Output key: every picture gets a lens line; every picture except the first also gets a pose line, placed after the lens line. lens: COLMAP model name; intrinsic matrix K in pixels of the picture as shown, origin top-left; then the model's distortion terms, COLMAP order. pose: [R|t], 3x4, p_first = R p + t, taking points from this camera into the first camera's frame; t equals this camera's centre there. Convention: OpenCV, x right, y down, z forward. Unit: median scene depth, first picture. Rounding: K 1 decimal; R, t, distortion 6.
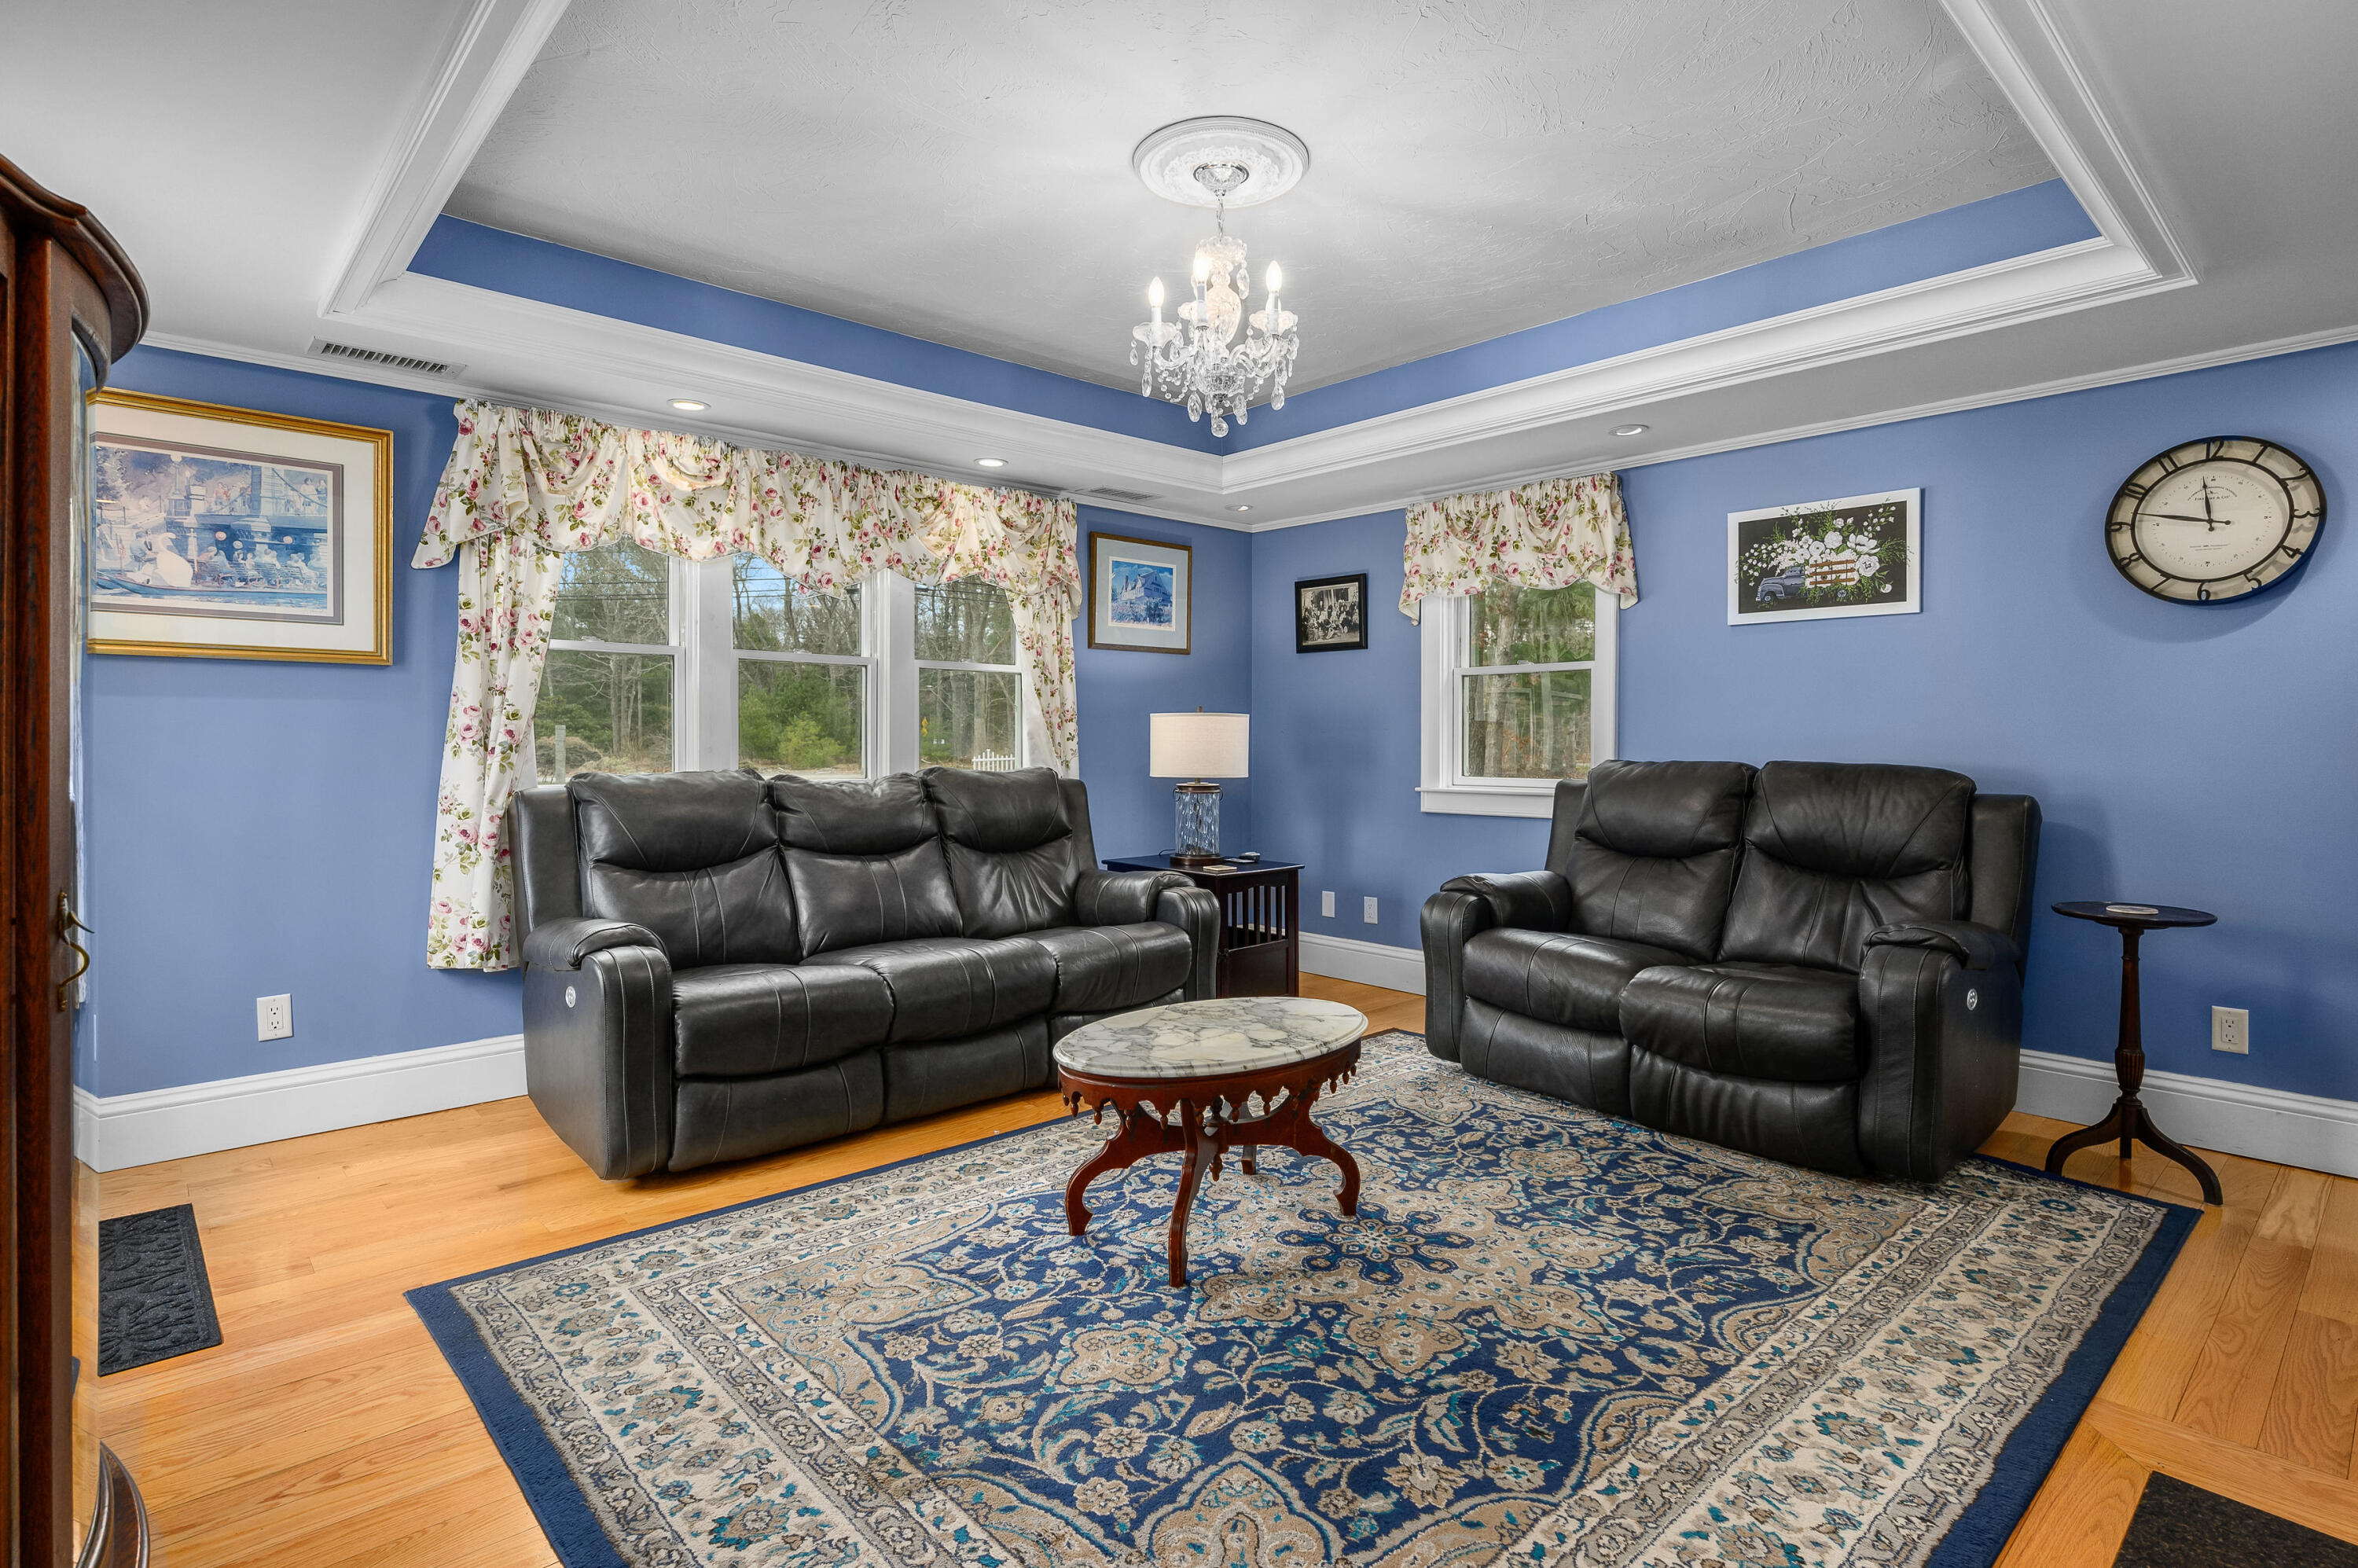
lens RADIAL K [[1161.7, 0, 1174.8], [0, 1161.7, 763.9], [0, 0, 1]] dist [-0.001230, -0.001127]
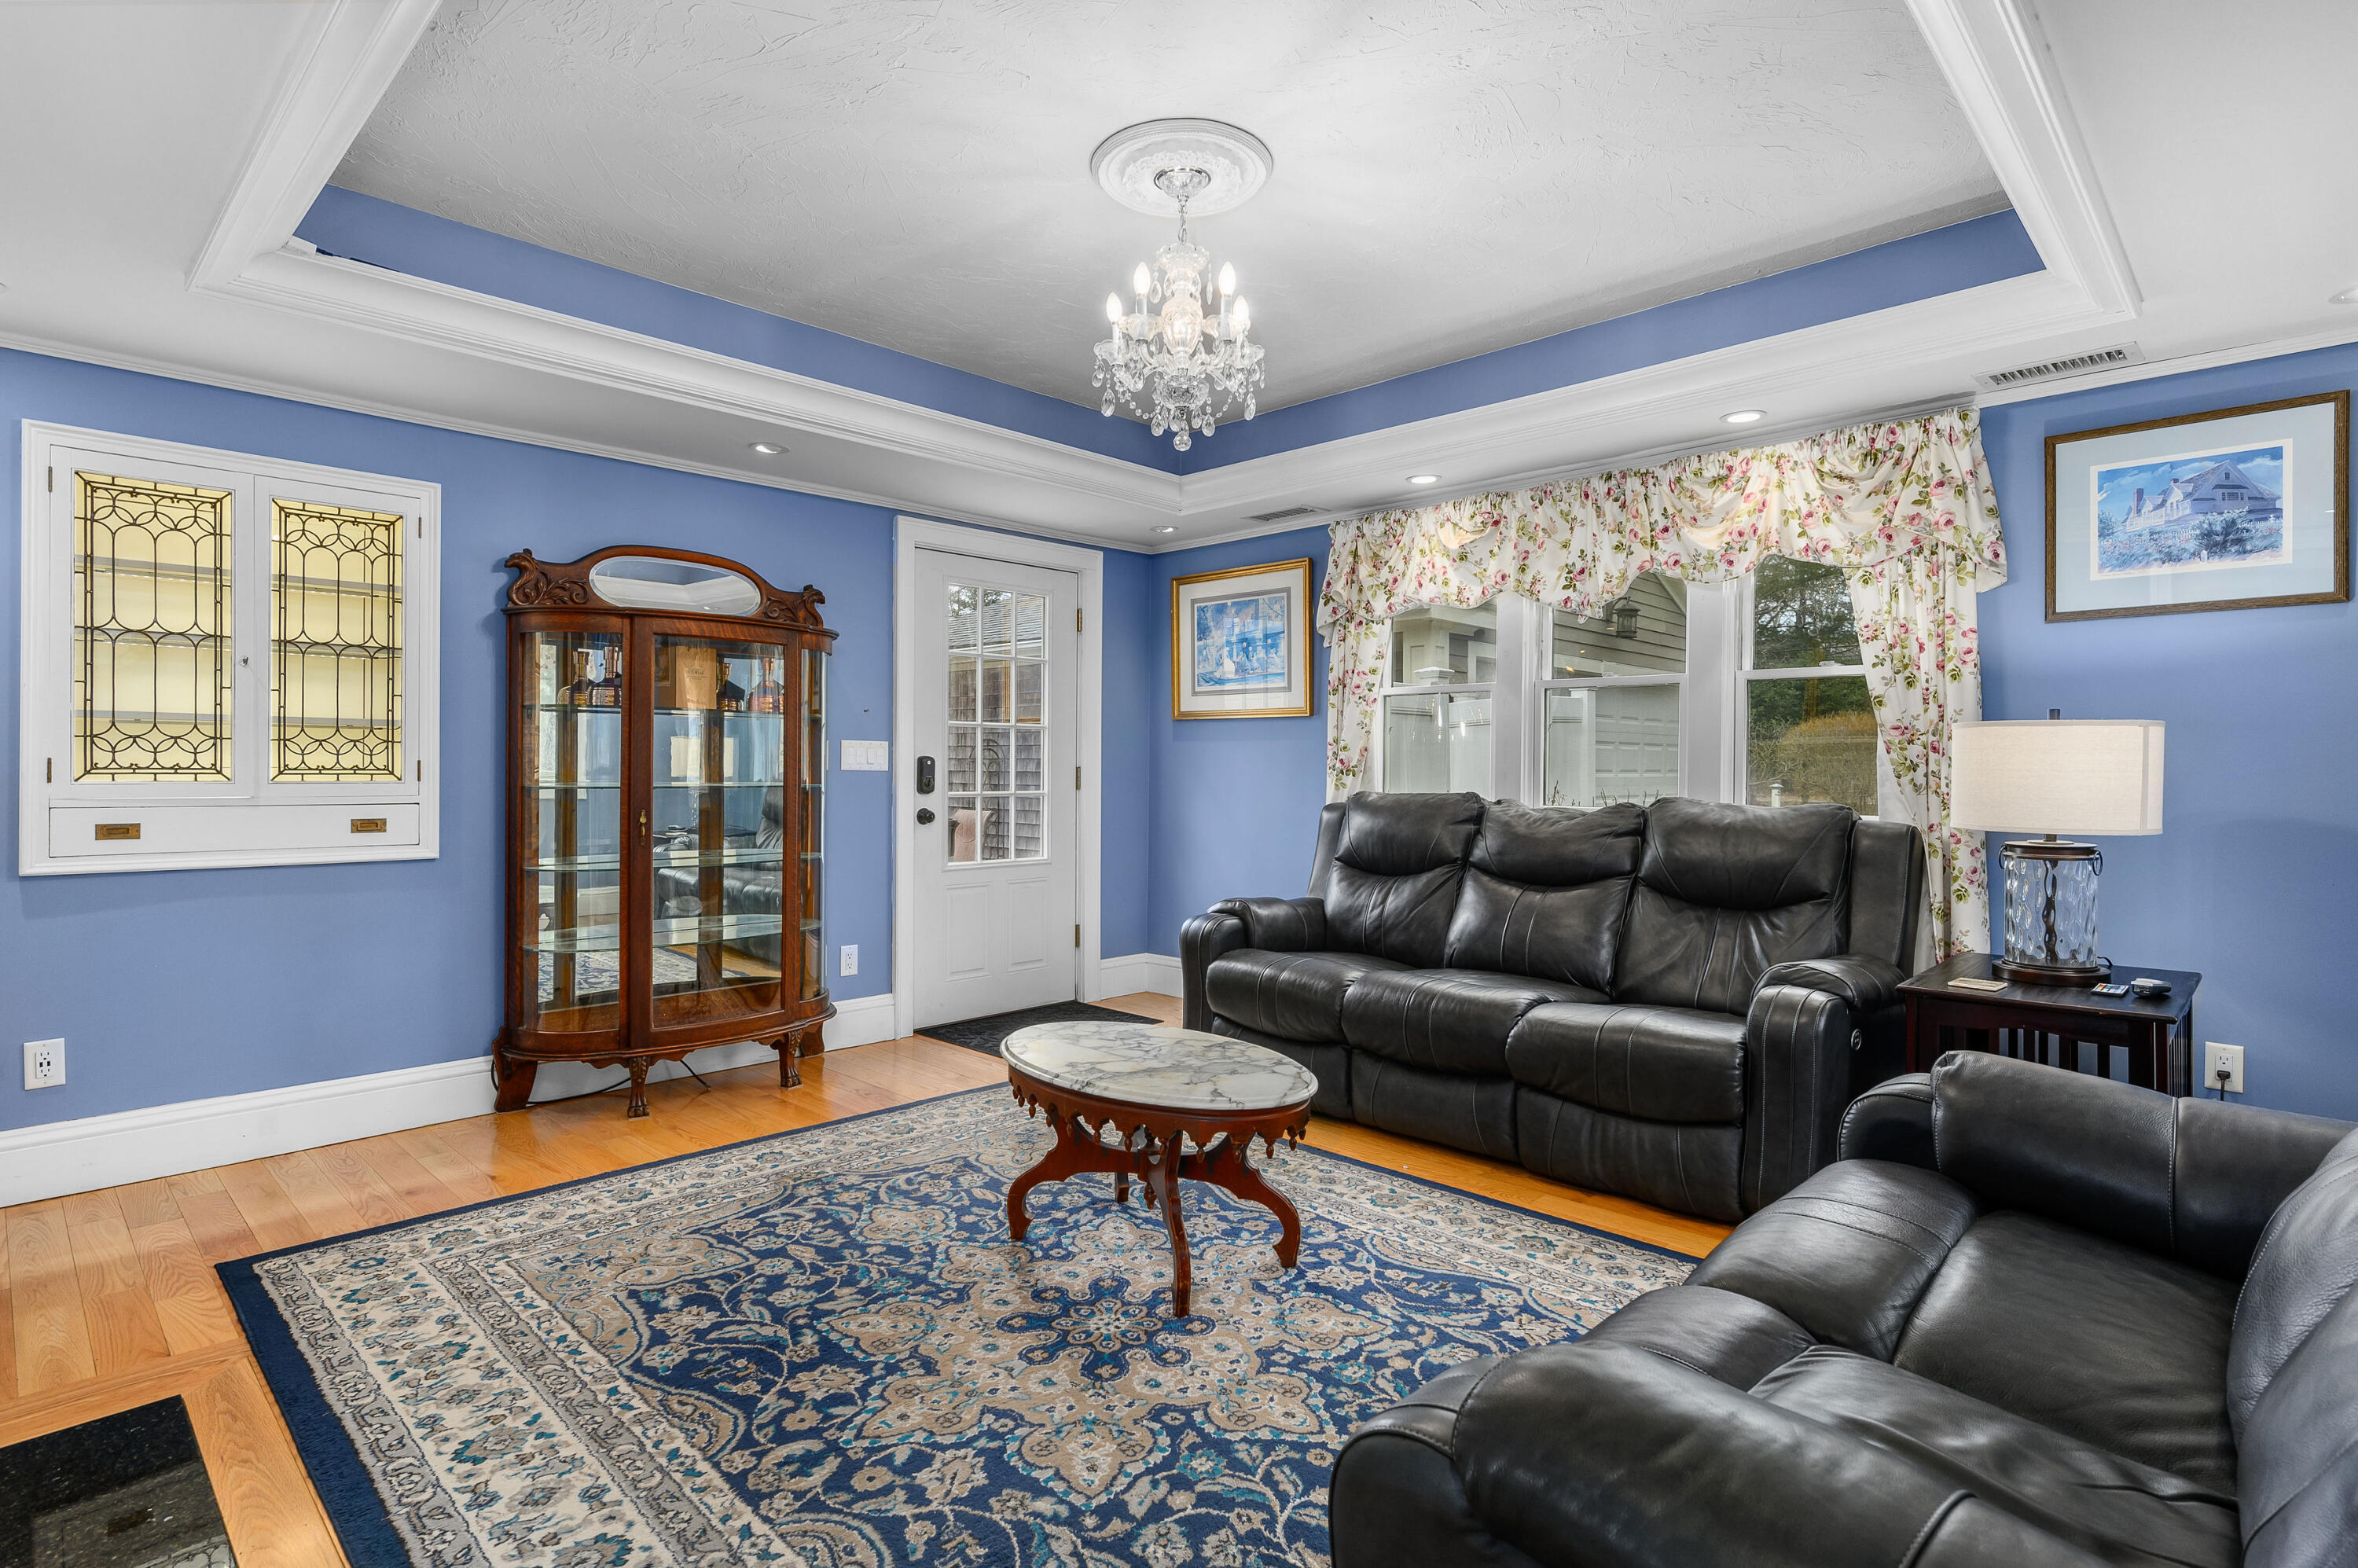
lens RADIAL K [[1161.7, 0, 1176.3], [0, 1161.7, 775.1], [0, 0, 1]] dist [-0.001230, -0.001127]
pose [[0.067837, 0.005858, -0.997679, 1.156168], [-0.024396, 0.999694, 0.004211, -0.016595], [0.997398, 0.024053, 0.067959, 1.072102]]
